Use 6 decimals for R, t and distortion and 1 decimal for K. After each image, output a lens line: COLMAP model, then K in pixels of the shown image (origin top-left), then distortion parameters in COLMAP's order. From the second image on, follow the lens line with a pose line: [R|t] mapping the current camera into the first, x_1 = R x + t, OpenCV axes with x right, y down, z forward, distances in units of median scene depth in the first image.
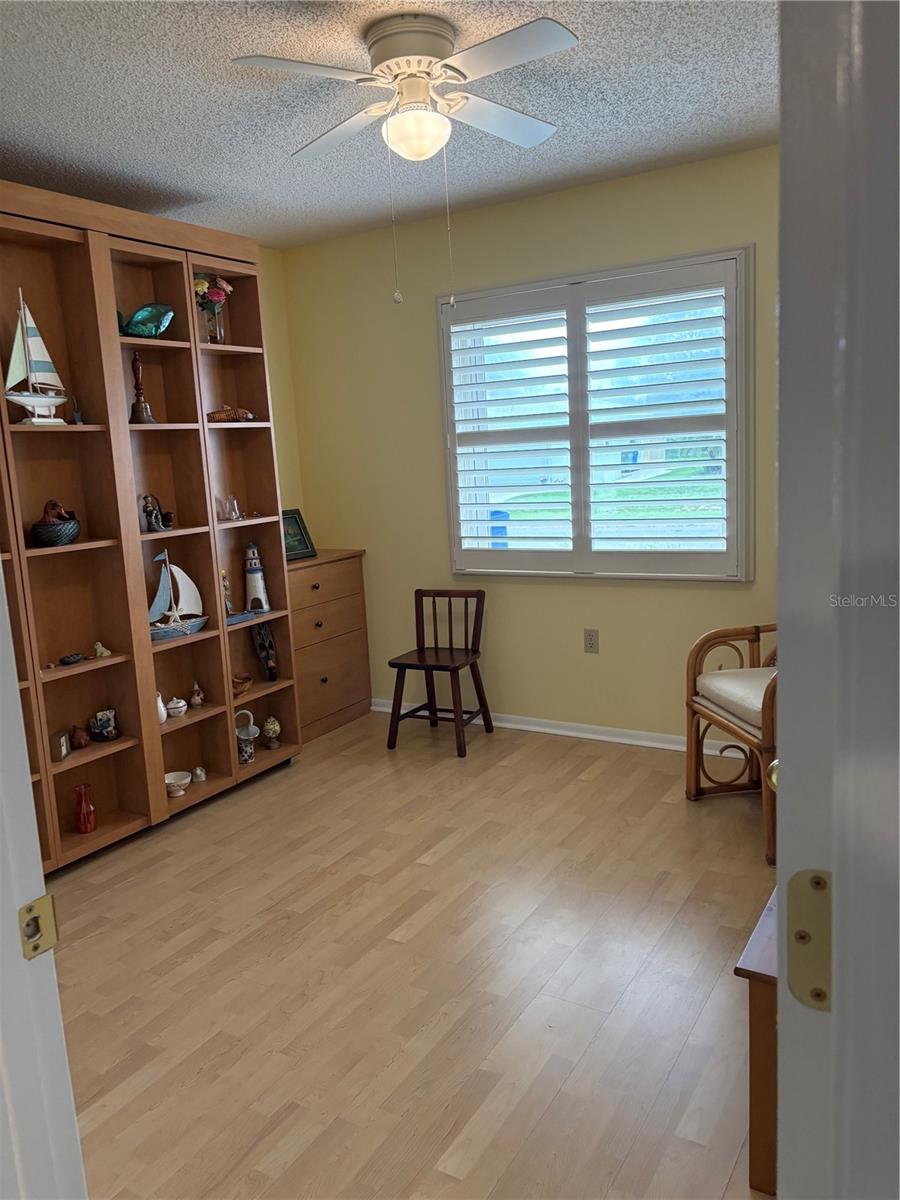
lens RADIAL K [[899.6, 0, 397.2], [0, 899.6, 592.1], [0, 0, 1]] dist [0.012533, -0.001661]
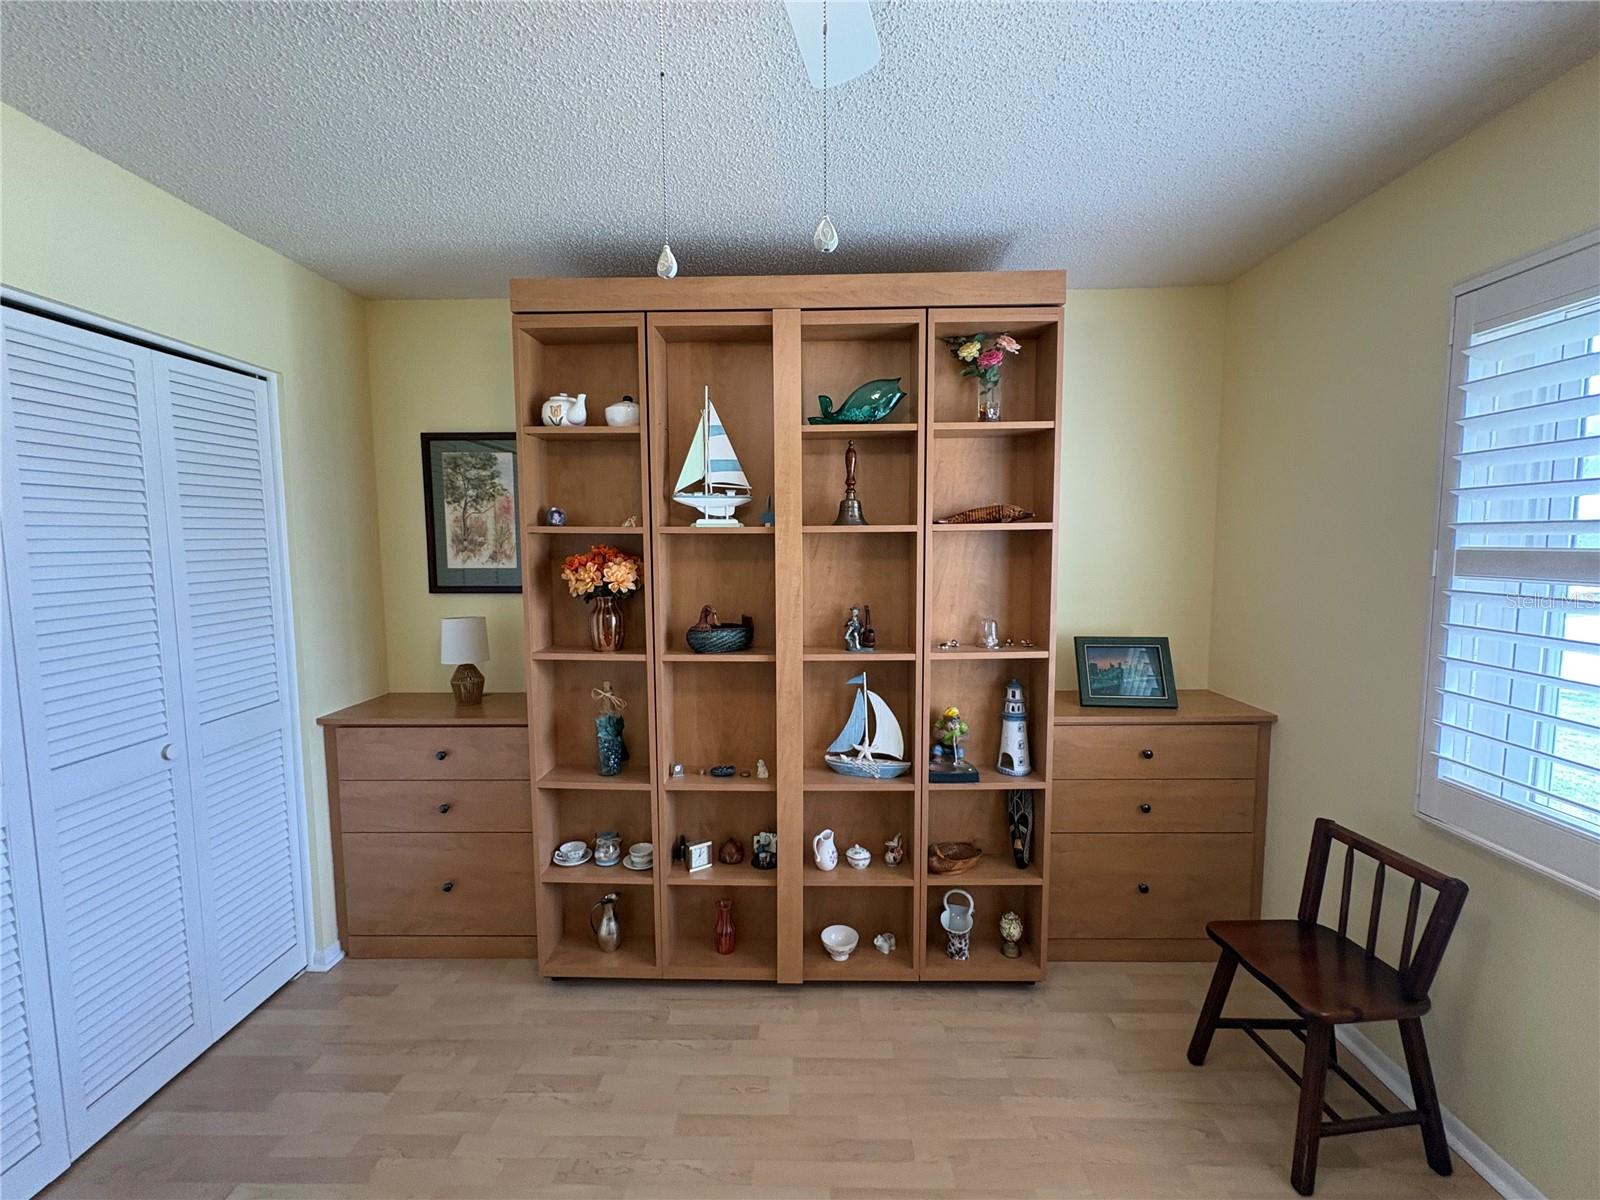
lens RADIAL K [[639.2, 0, 798.0], [0, 639.2, 602.6], [0, 0, 1]] dist [-0.000271, 0.000682]
pose [[0.542361, 0.127374, -0.830434, 0.192931], [-0.151878, 0.987020, 0.052199, -0.130721], [0.826304, 0.097815, 0.554666, 0.596686]]
